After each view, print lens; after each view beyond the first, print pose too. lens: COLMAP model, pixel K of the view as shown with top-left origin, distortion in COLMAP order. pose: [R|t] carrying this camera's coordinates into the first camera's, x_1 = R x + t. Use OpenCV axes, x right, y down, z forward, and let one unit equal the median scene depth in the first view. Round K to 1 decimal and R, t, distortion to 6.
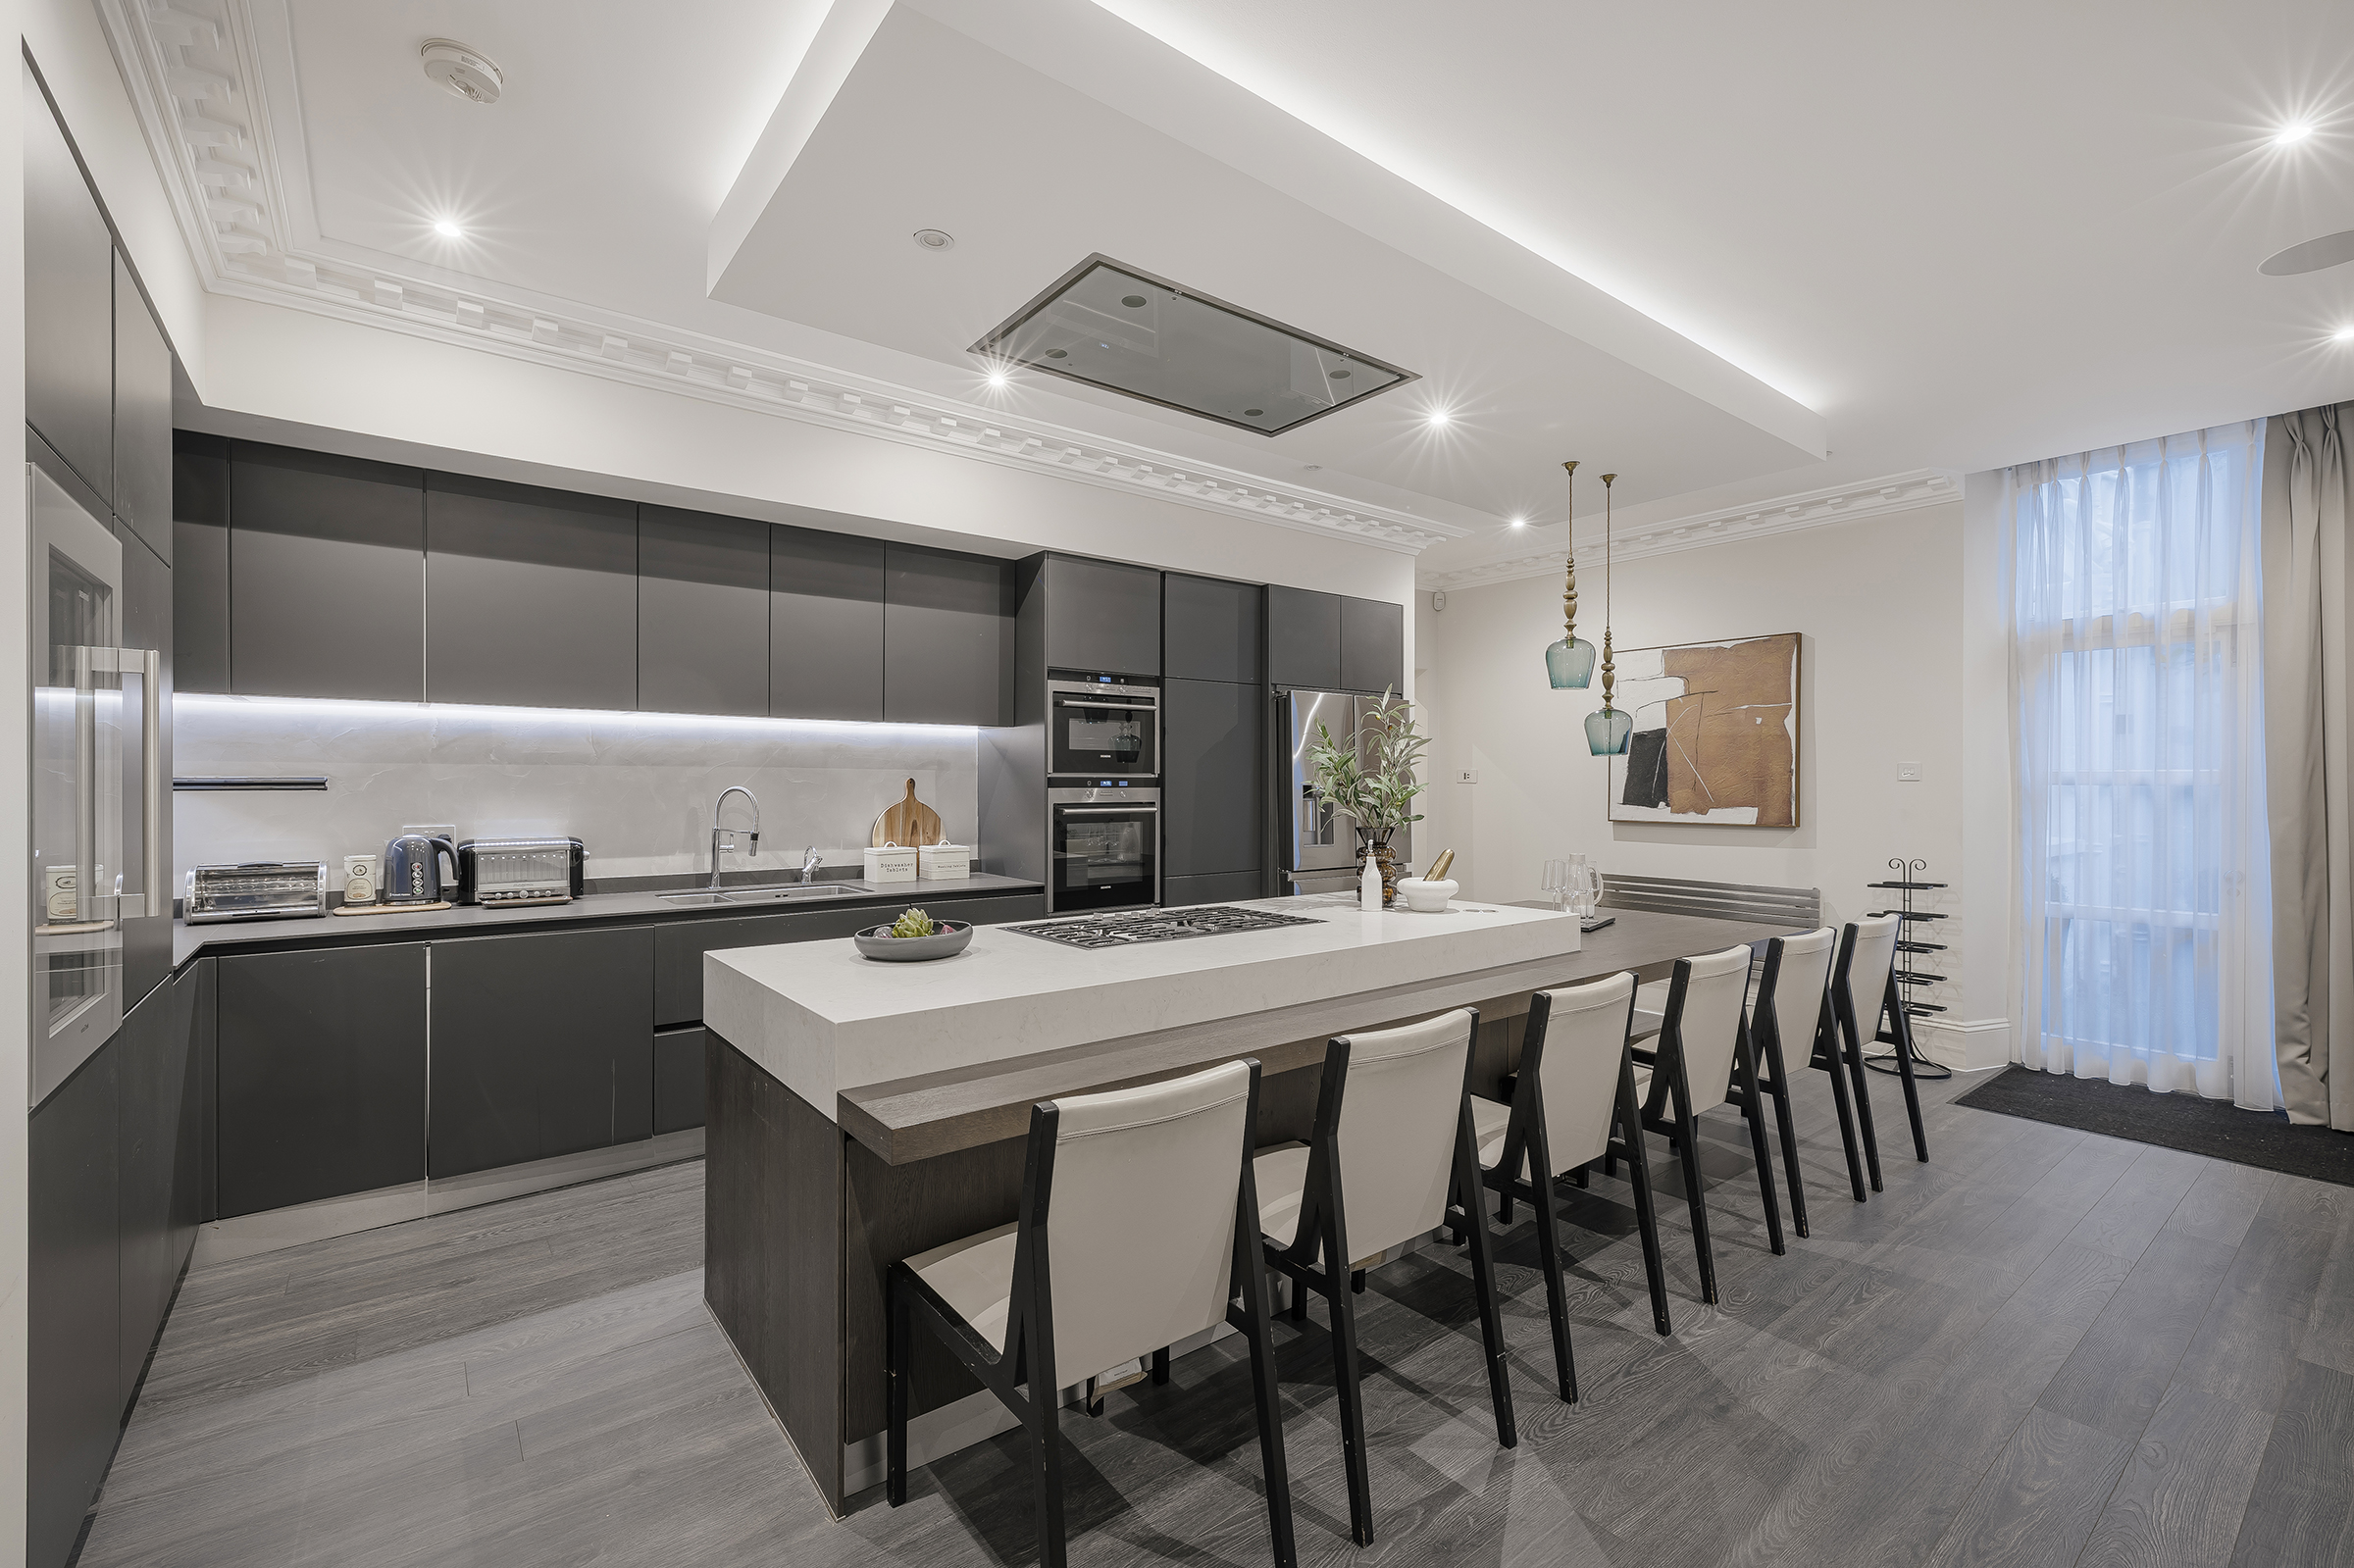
lens RADIAL K [[997.9, 0, 1182.6], [0, 997.9, 787.4], [0, 0, 1]] dist [0.000785, 0.001218]
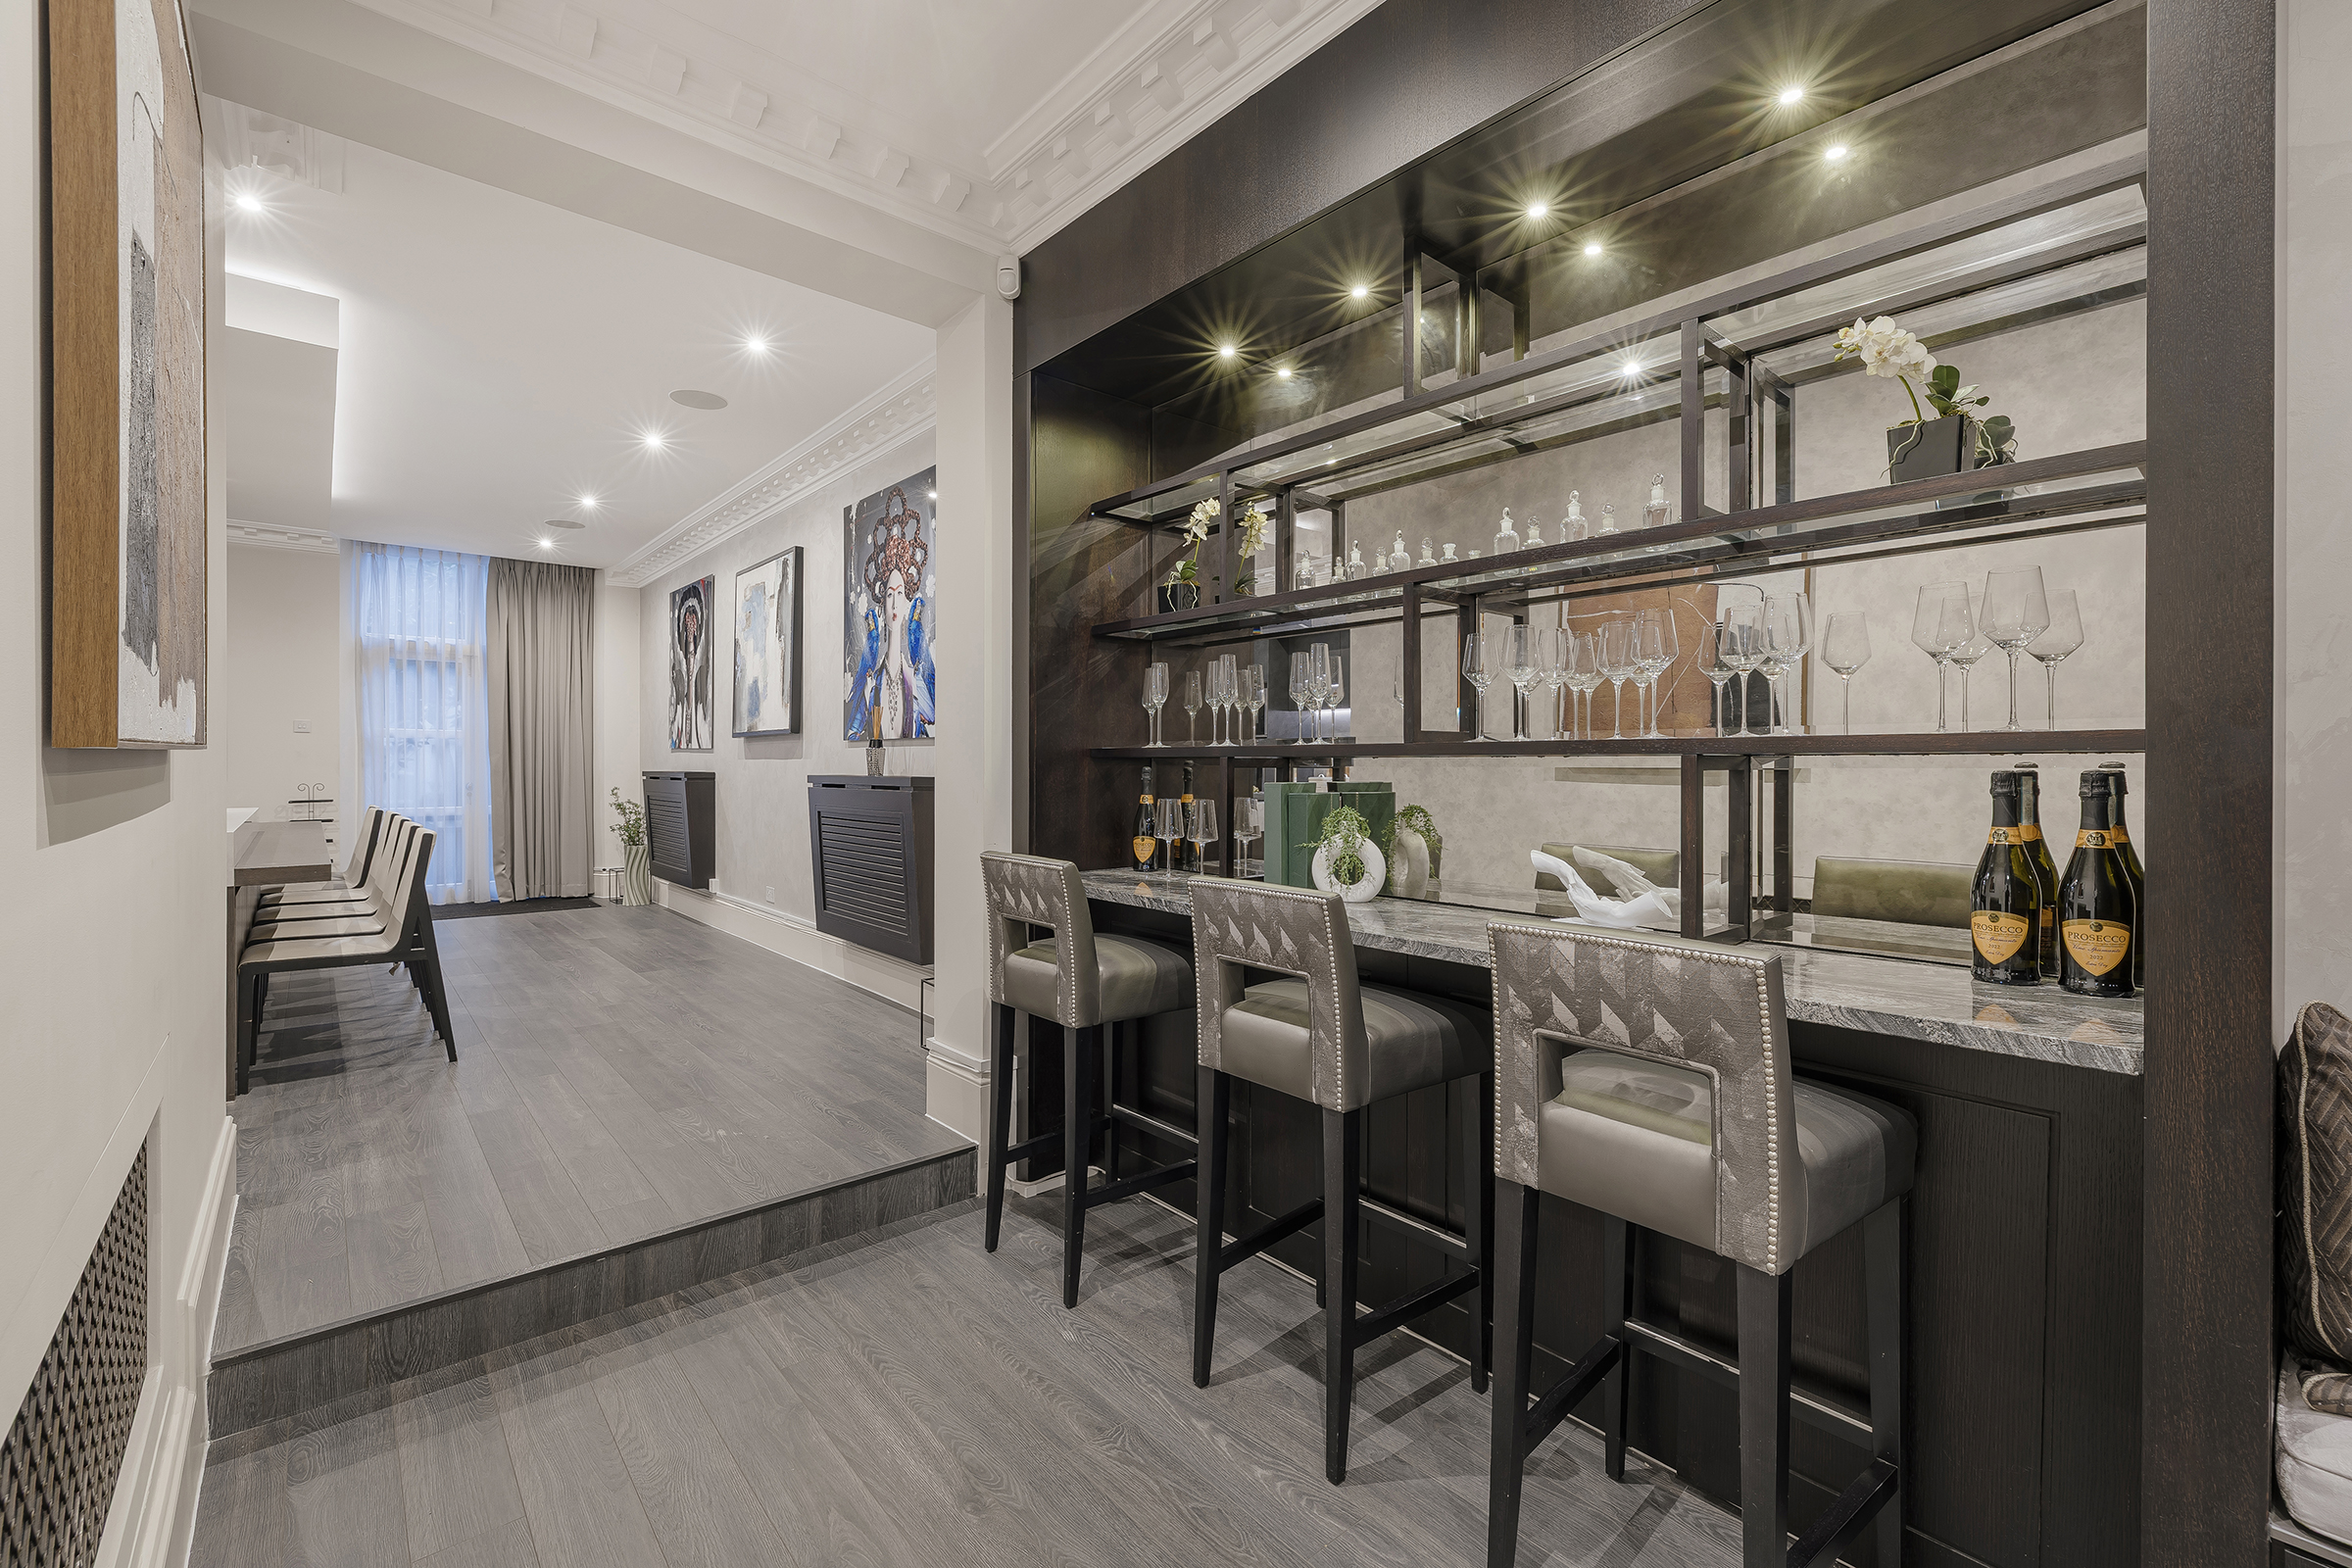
lens RADIAL K [[997.2, 0, 1180.8], [0, 997.2, 766.8], [0, 0, 1]] dist [0.000785, 0.001218]
pose [[-0.061472, -0.004429, 0.998099, -0.763757], [0.003501, 0.999983, 0.004653, 0.037187], [-0.998103, 0.003781, -0.061455, -0.201739]]
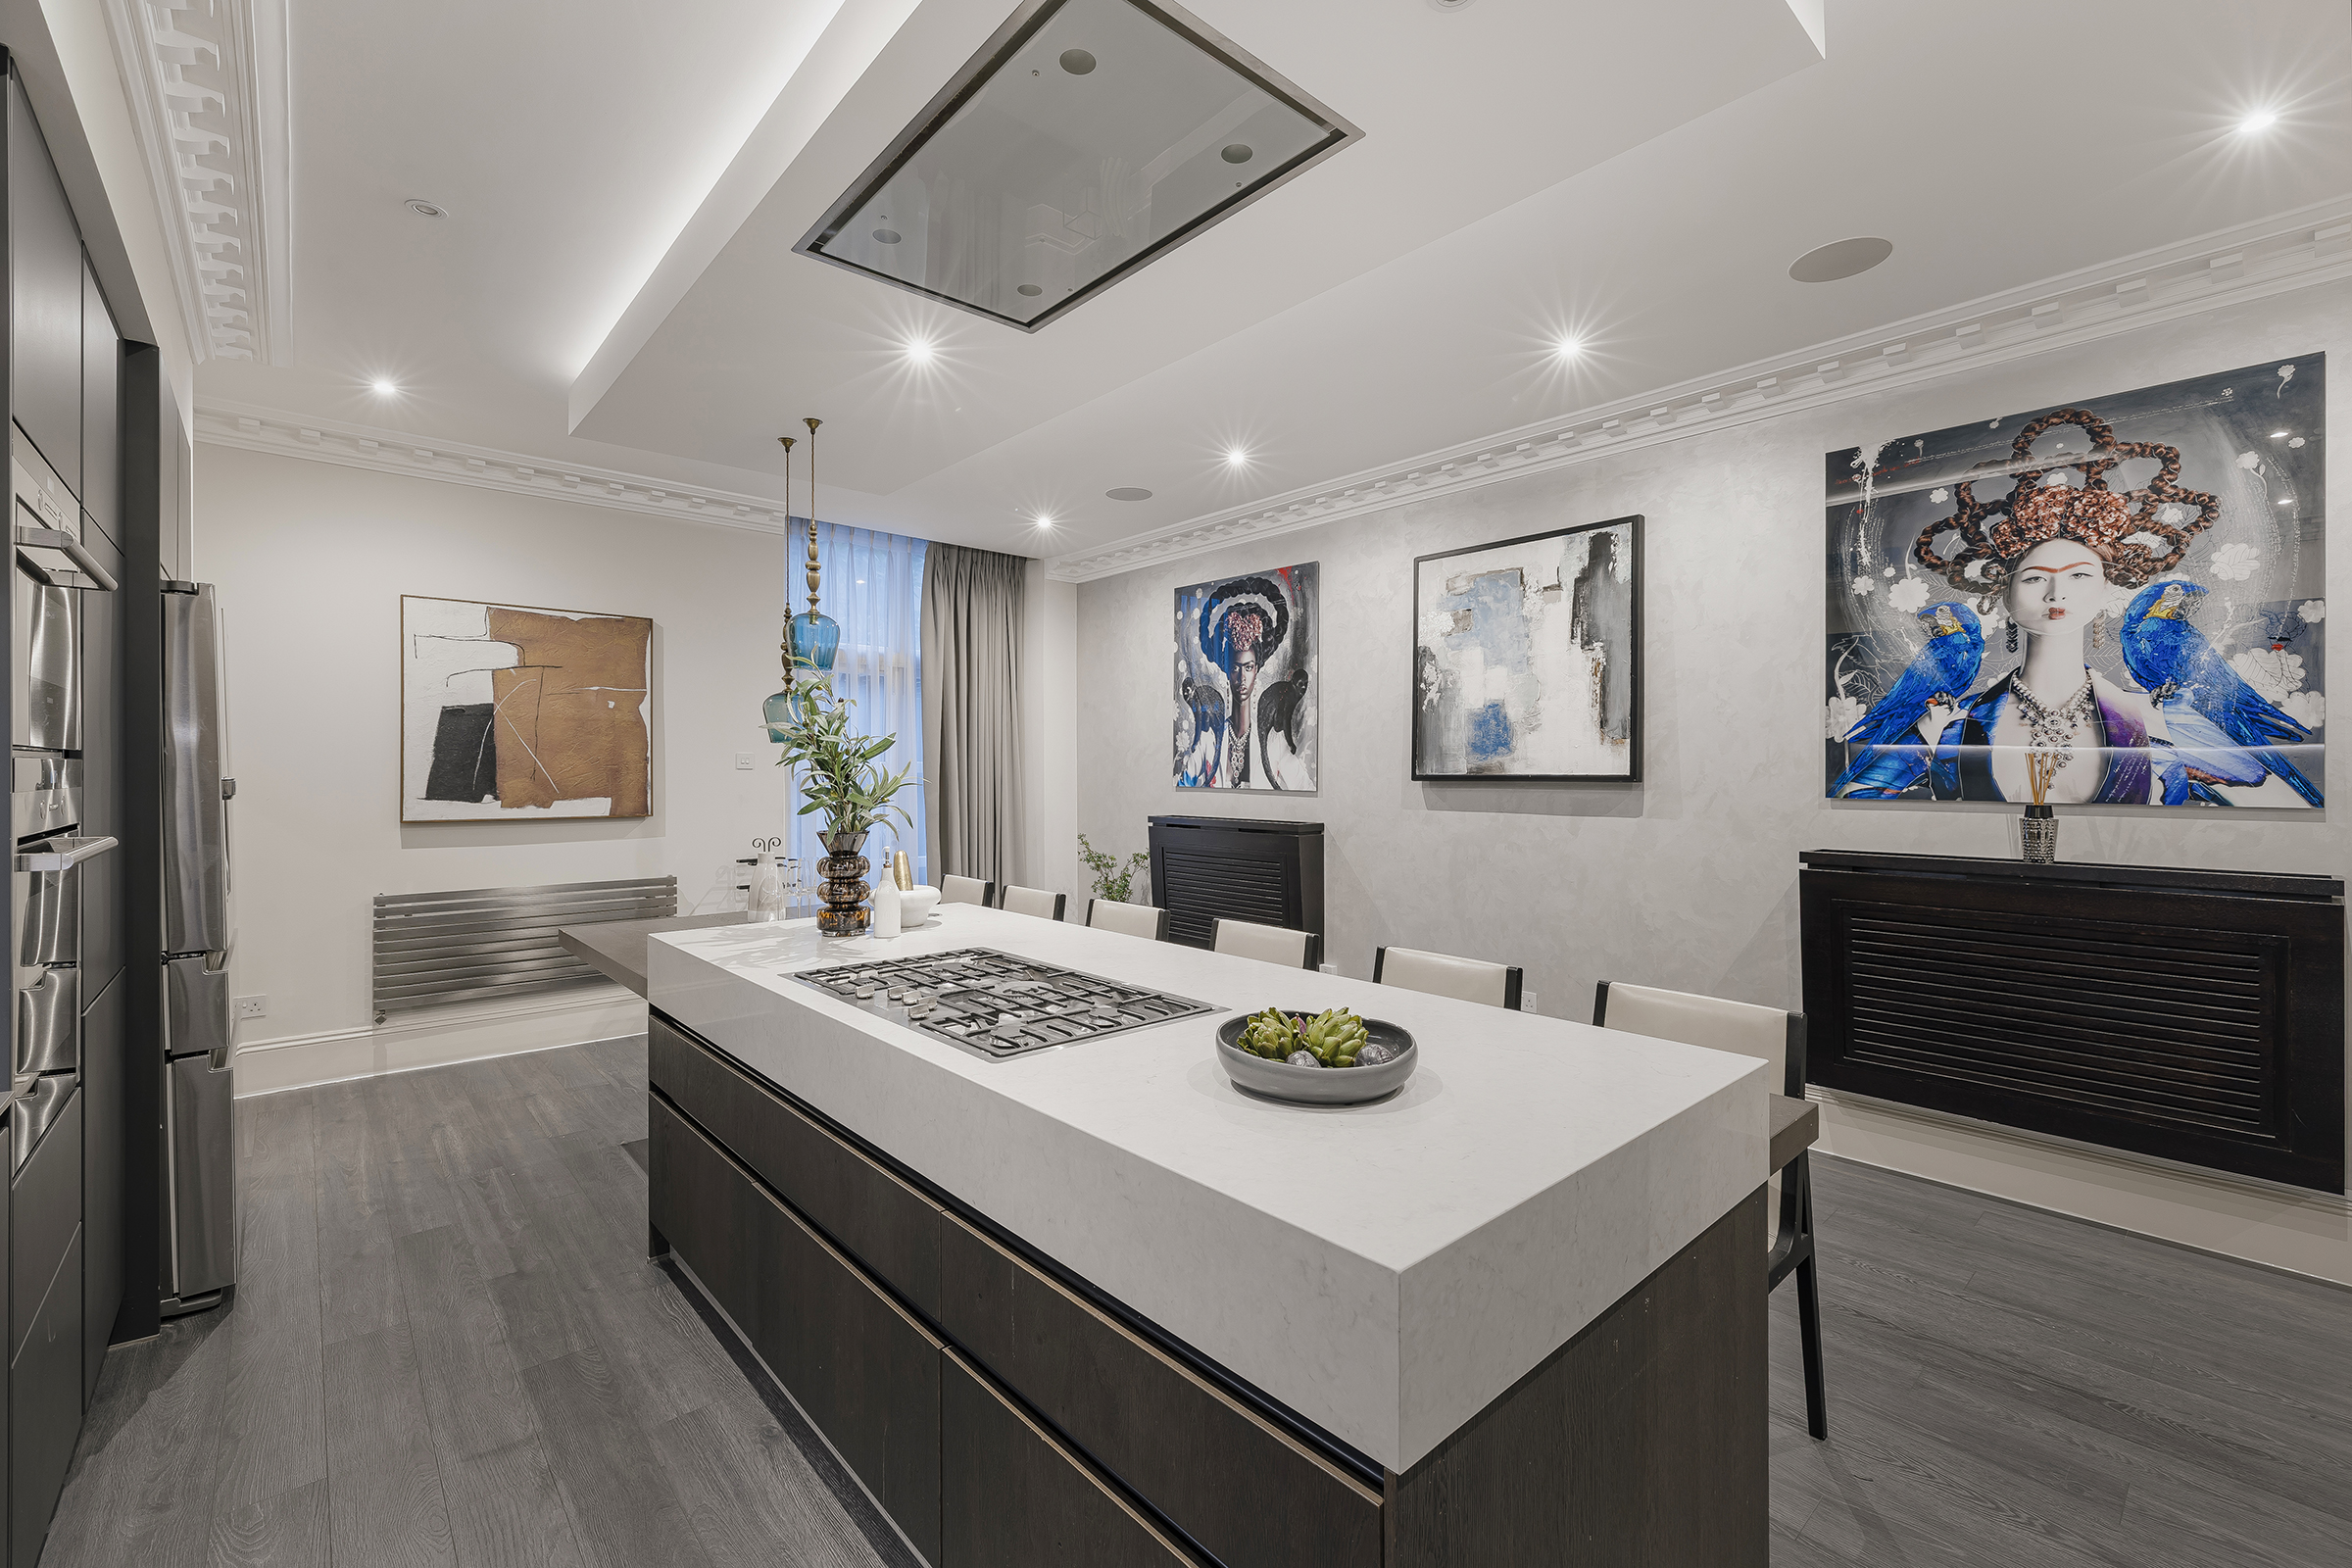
lens RADIAL K [[997.2, 0, 1185.7], [0, 997.2, 762.8], [0, 0, 1]] dist [0.000785, 0.001218]
pose [[-0.072133, 0.006574, 0.997373, -0.394200], [0.002284, 0.999977, -0.006426, -0.005053], [-0.997392, 0.001815, -0.072146, 0.530667]]
